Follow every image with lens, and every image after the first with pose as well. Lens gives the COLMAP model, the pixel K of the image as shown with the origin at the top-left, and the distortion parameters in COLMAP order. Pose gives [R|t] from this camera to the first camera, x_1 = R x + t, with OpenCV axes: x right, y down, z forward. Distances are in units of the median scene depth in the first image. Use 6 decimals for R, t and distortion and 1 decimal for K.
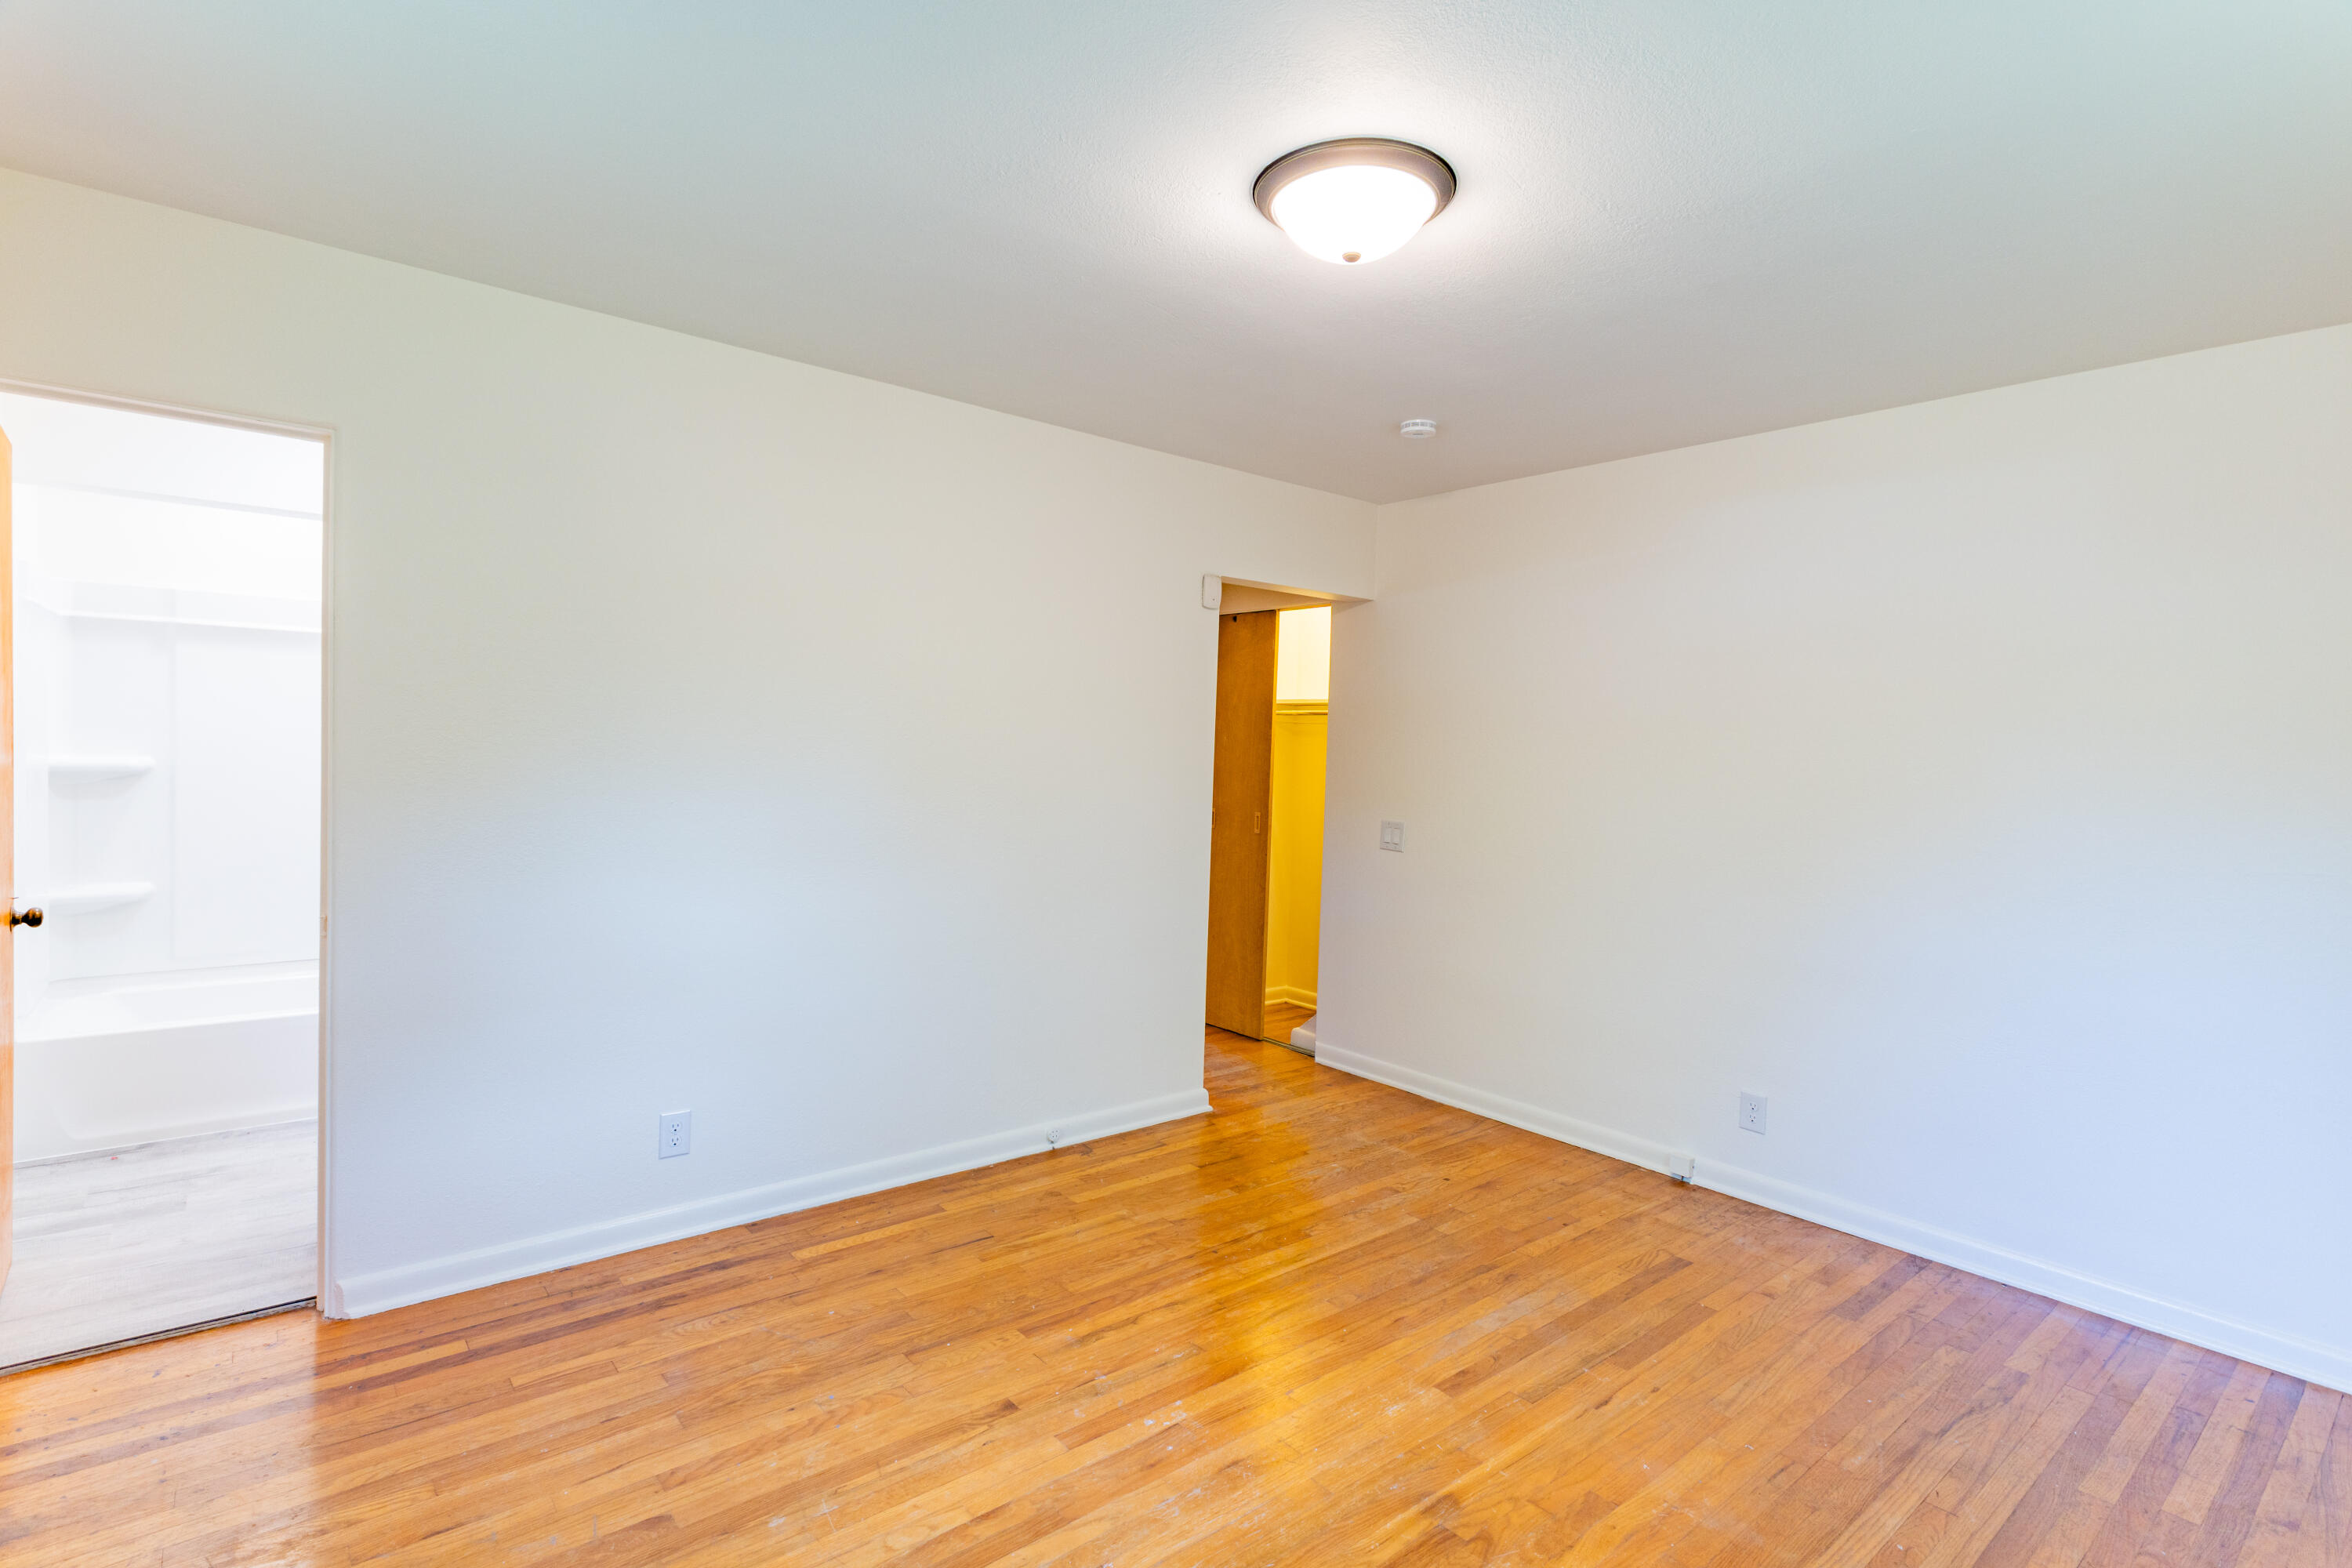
lens RADIAL K [[1135.2, 0, 1175.5], [0, 1135.2, 788.1], [0, 0, 1]] dist [0.005227, 0.000314]
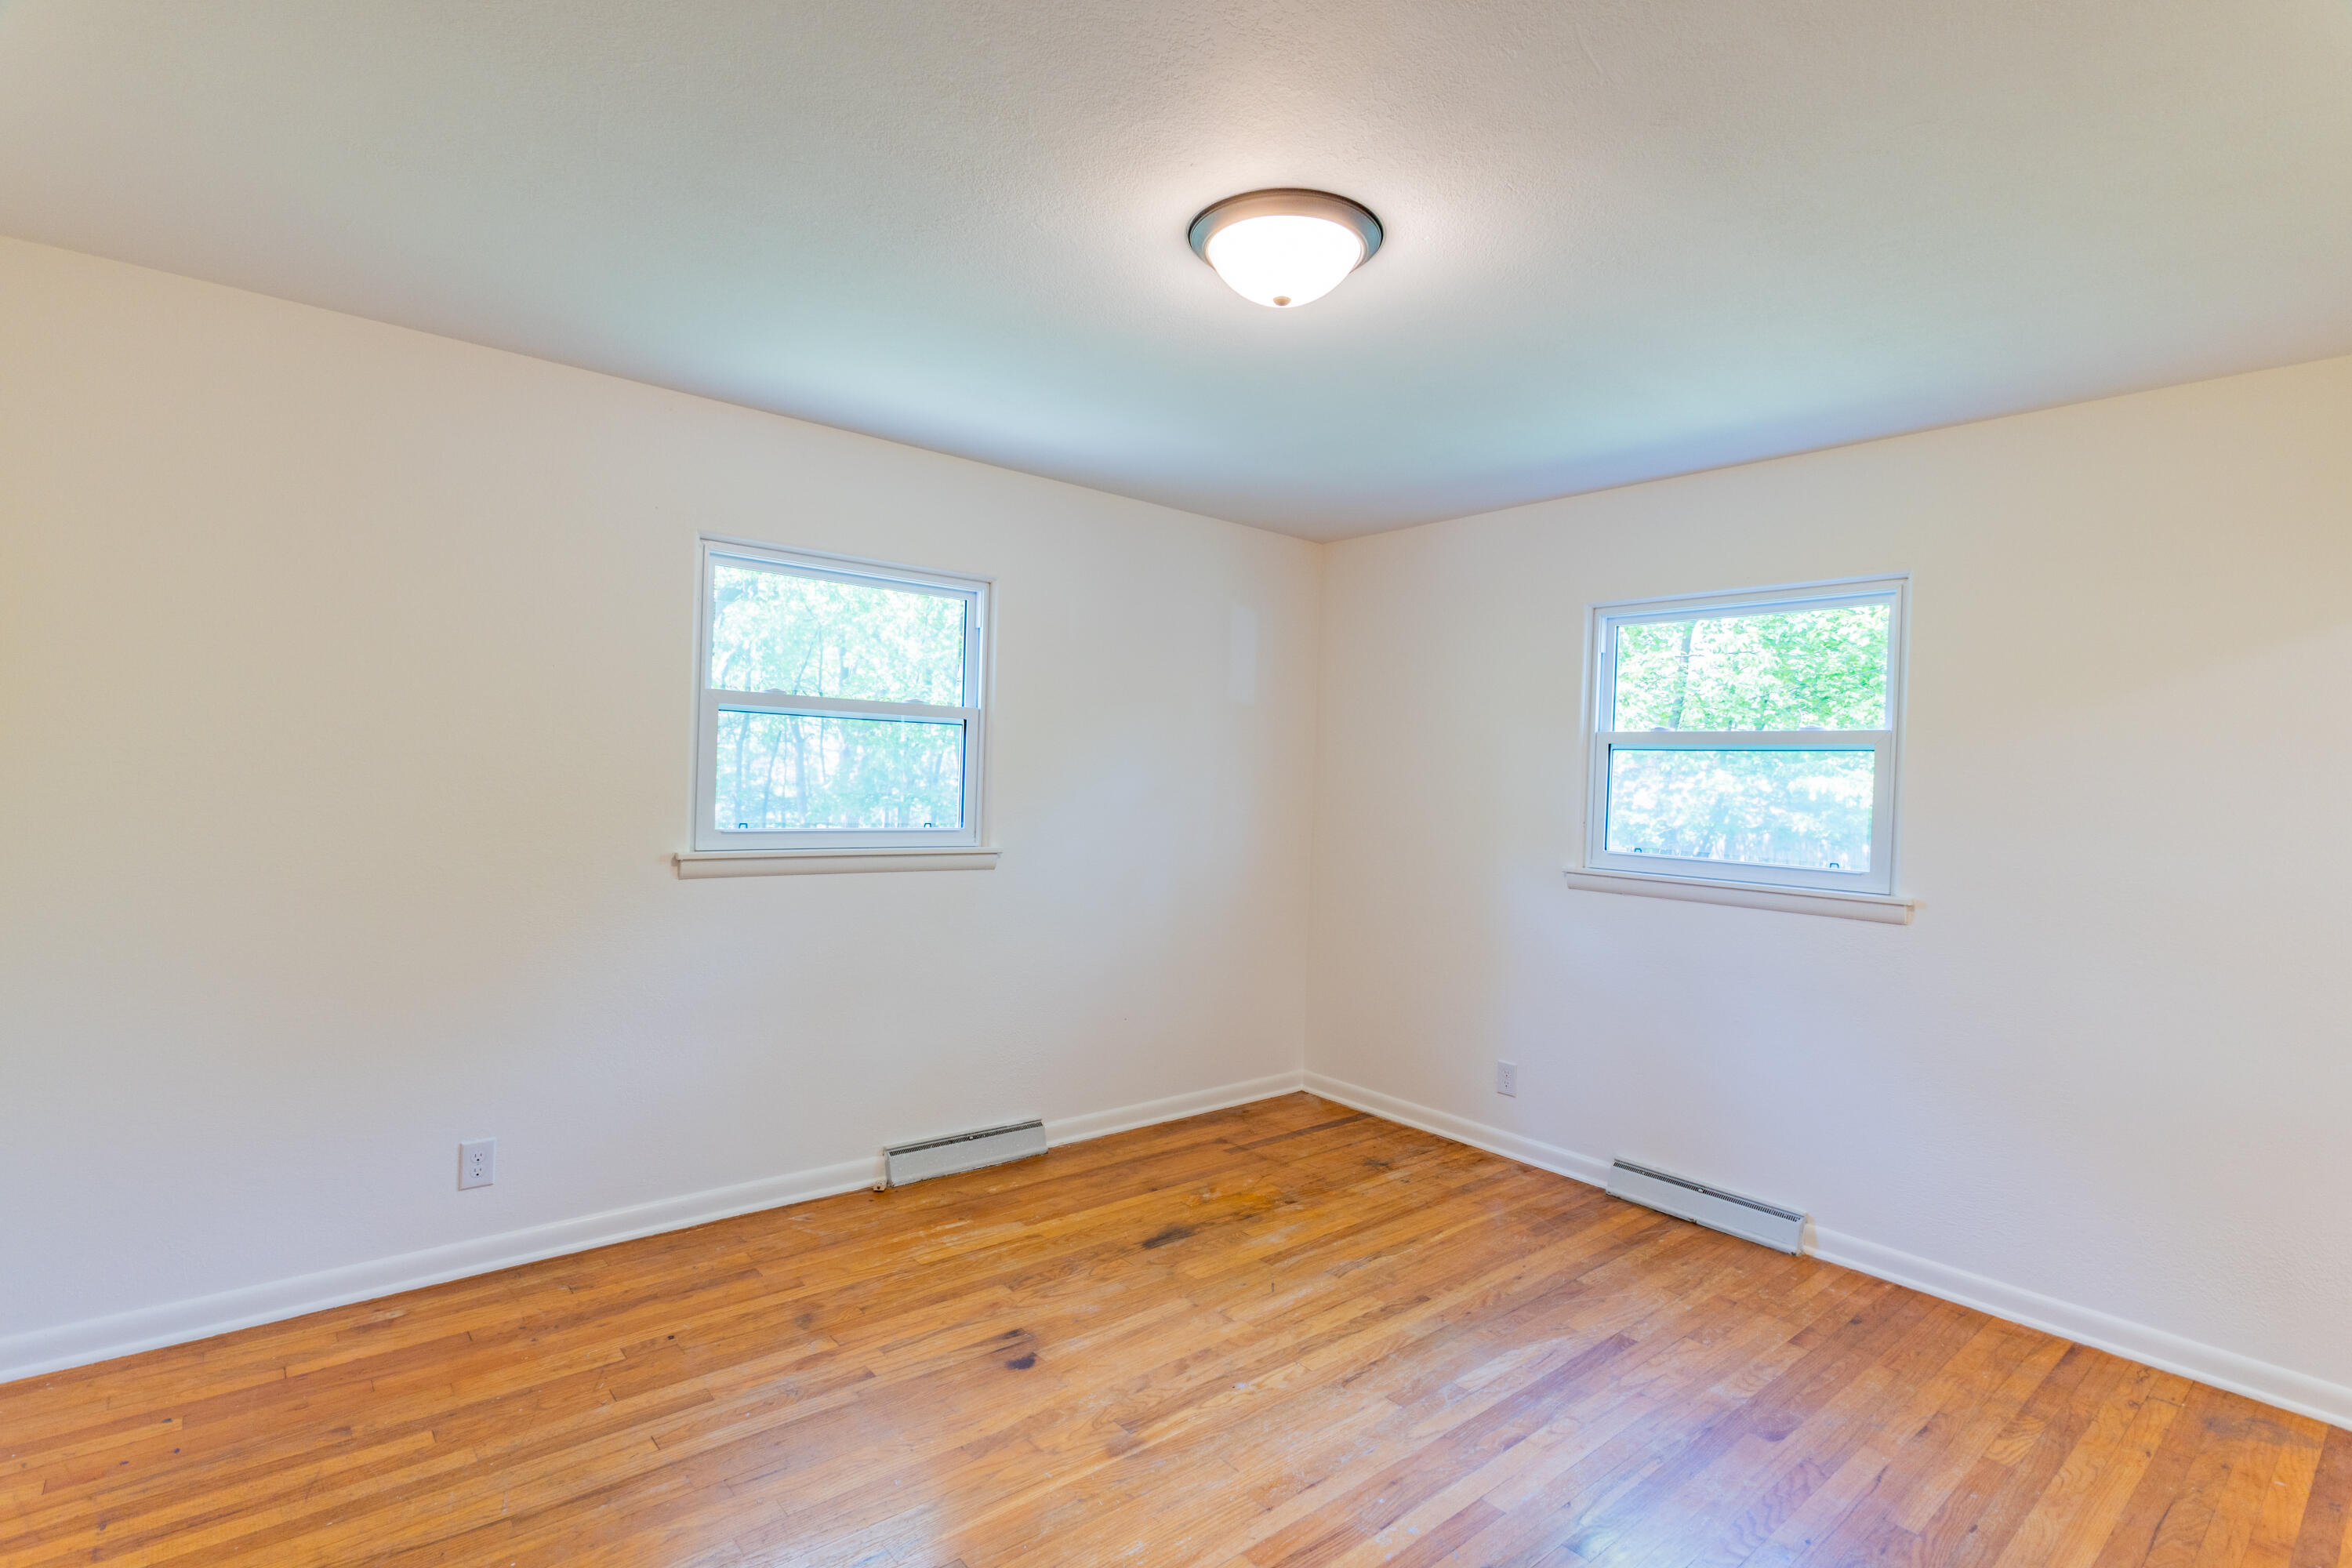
lens RADIAL K [[1135.2, 0, 1174.2], [0, 1135.2, 784.0], [0, 0, 1]] dist [0.005227, 0.000314]
pose [[-0.997619, -0.066344, -0.018844, 0.177340], [-0.067059, 0.996935, 0.040283, -0.045691], [0.016114, 0.041451, -0.999011, 1.489353]]
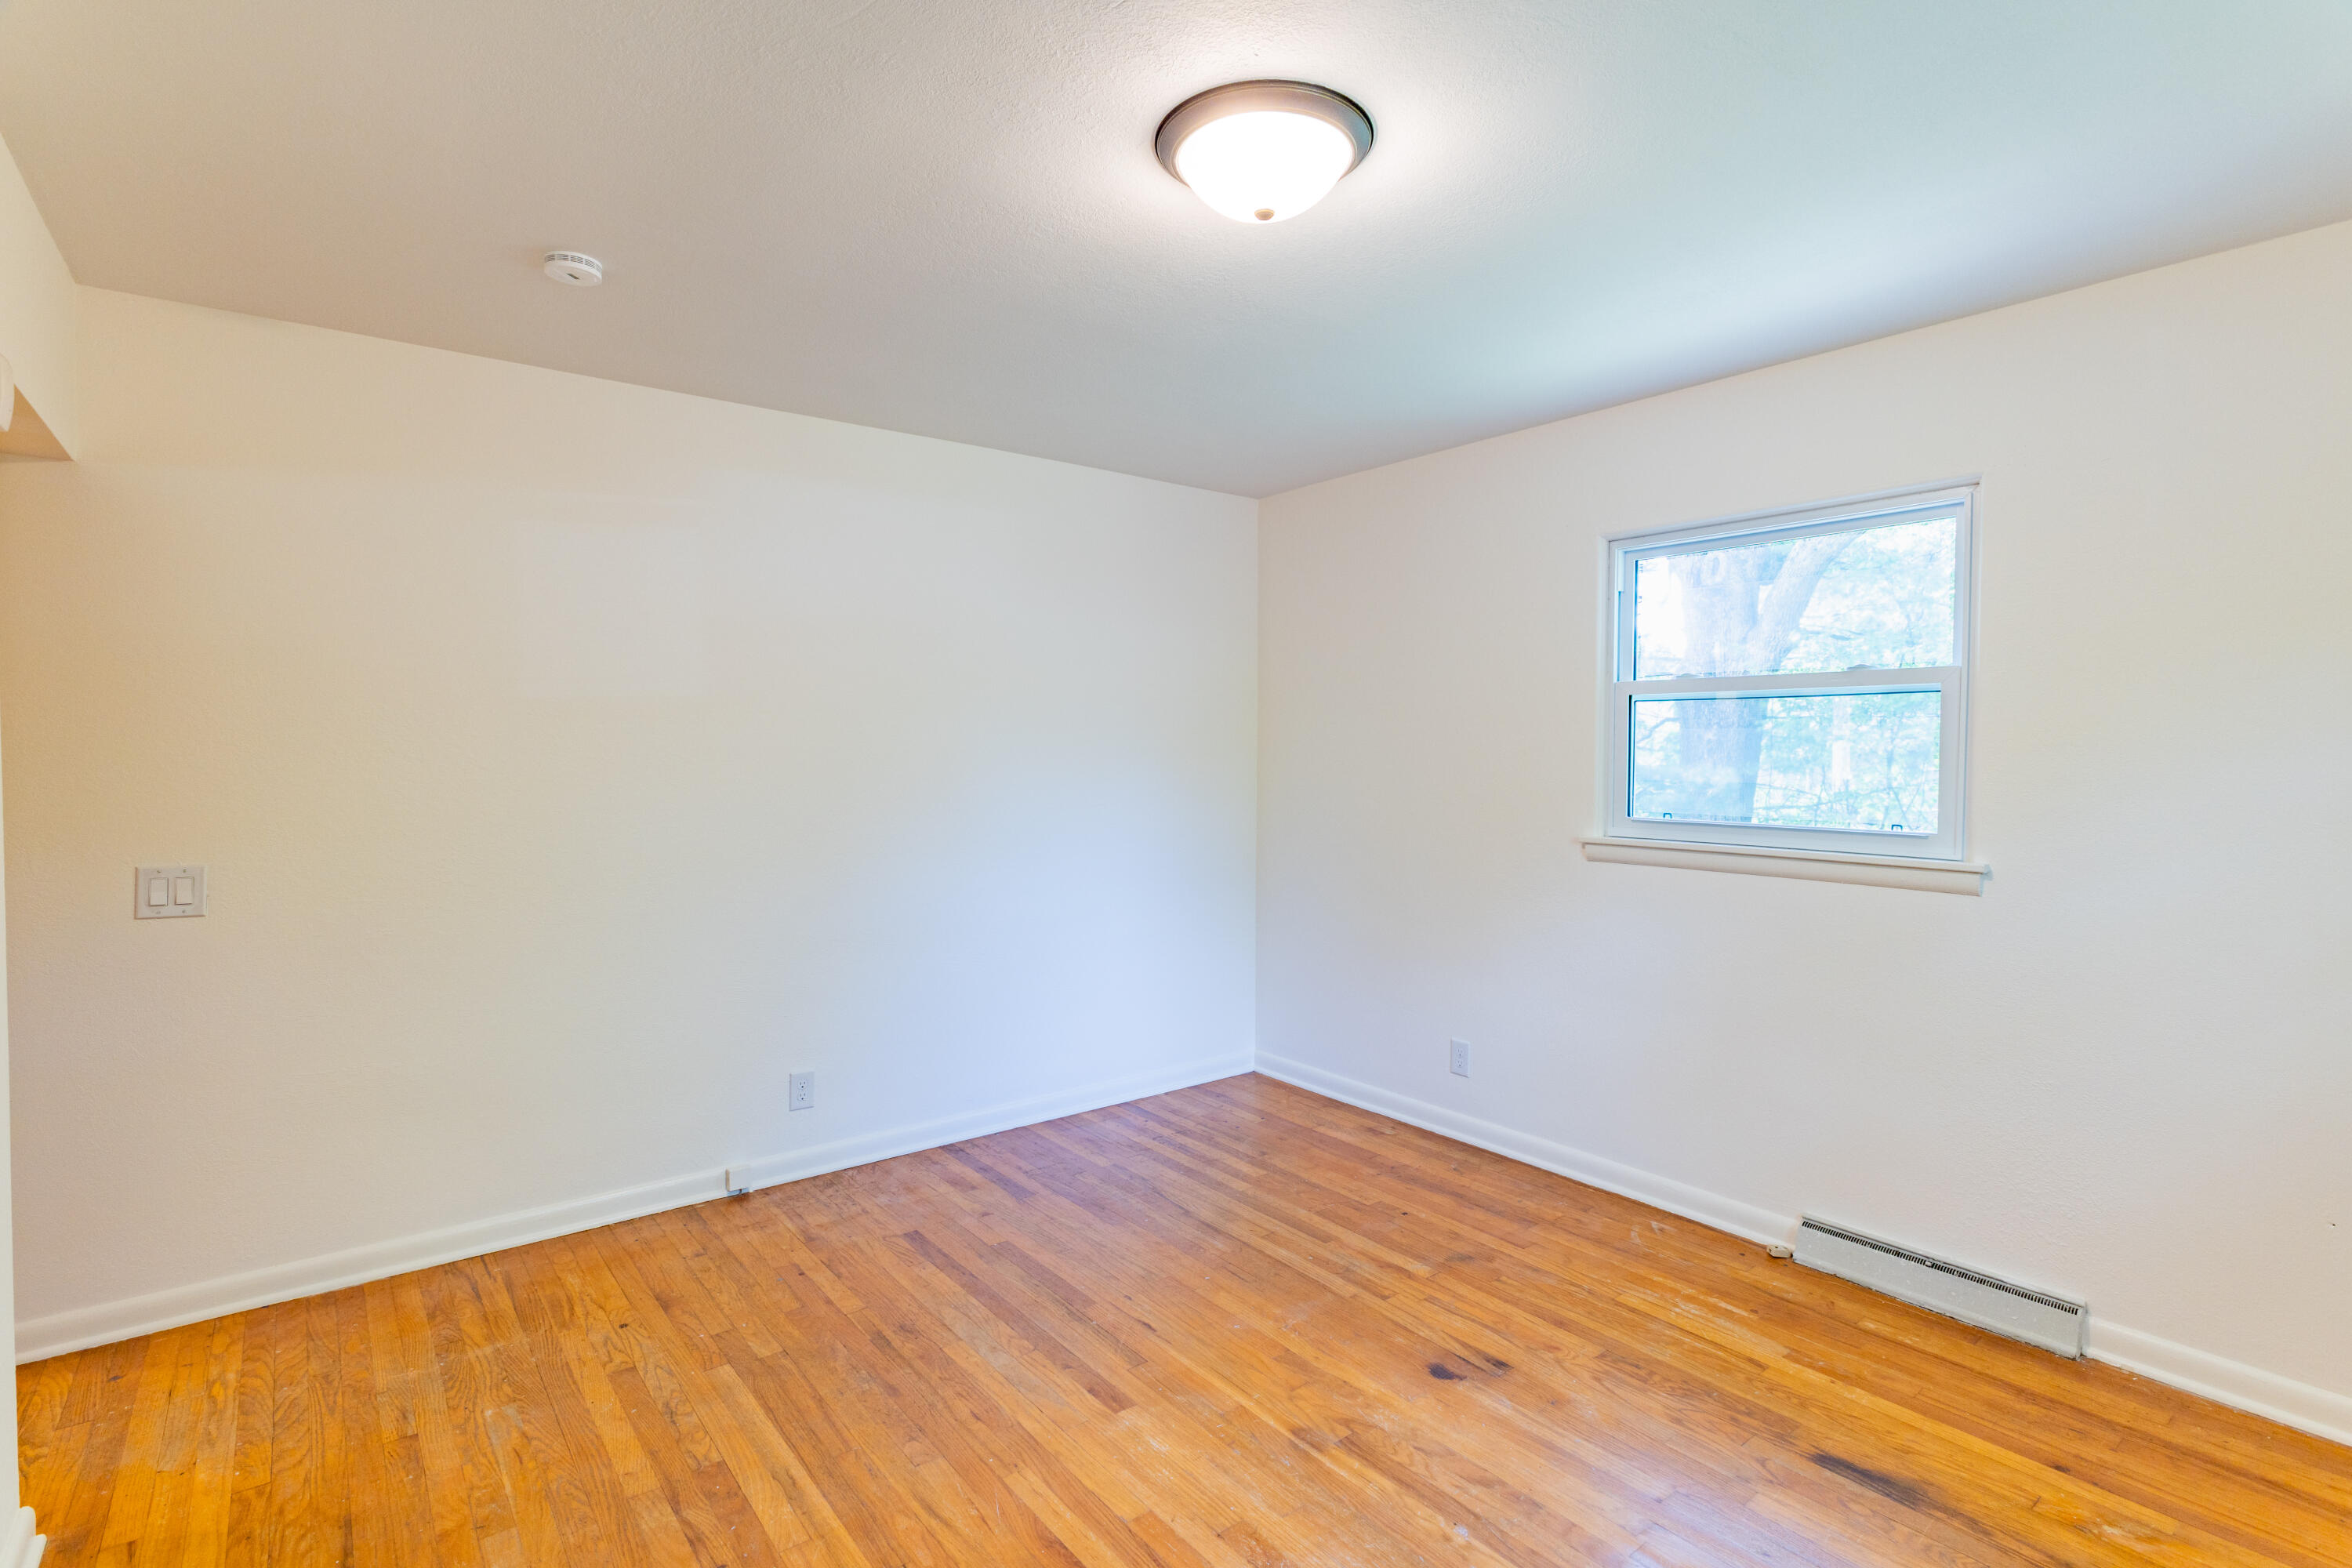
lens RADIAL K [[1135.2, 0, 1182.4], [0, 1135.2, 782.8], [0, 0, 1]] dist [0.005227, 0.000314]
pose [[0.023531, -0.064072, 0.997668, -0.584665], [0.034516, 0.997401, 0.063241, -0.050280], [-0.999127, 0.032947, 0.025681, 0.765977]]
